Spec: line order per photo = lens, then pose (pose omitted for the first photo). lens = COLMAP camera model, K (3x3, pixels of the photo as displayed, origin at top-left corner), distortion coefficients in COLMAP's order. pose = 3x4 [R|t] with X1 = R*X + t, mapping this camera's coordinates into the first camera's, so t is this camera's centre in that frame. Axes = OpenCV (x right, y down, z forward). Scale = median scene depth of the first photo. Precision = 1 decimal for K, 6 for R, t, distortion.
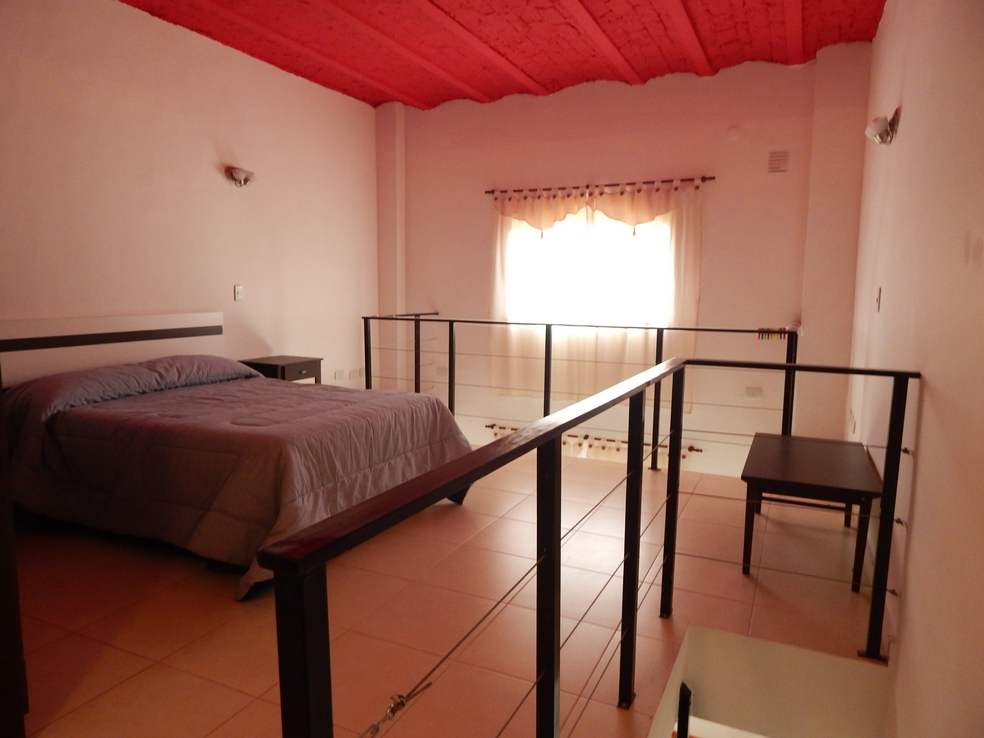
lens RADIAL K [[650.4, 0, 492.7], [0, 650.4, 371.5], [0, 0, 1]] dist [0.004921, -0.008215]
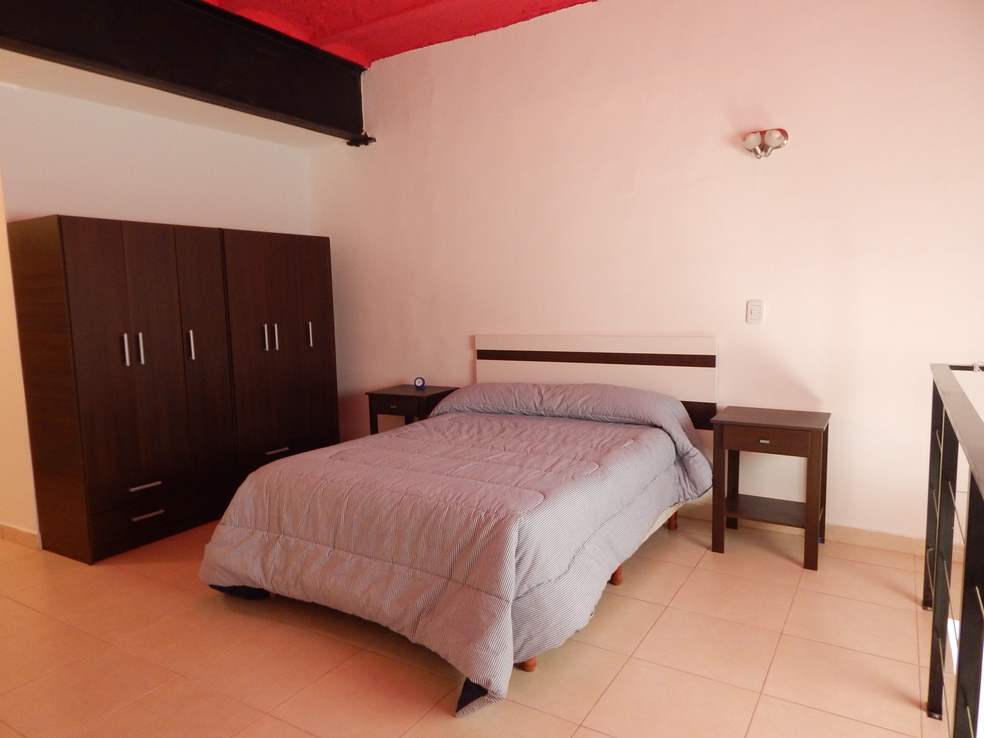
lens RADIAL K [[650.4, 0, 492.6], [0, 650.4, 369.5], [0, 0, 1]] dist [0.004921, -0.008215]
pose [[-0.113746, 0.097766, -0.988688, 0.376023], [-0.107587, 0.988082, 0.110084, -0.117338], [0.987667, 0.118891, -0.101872, 0.889489]]
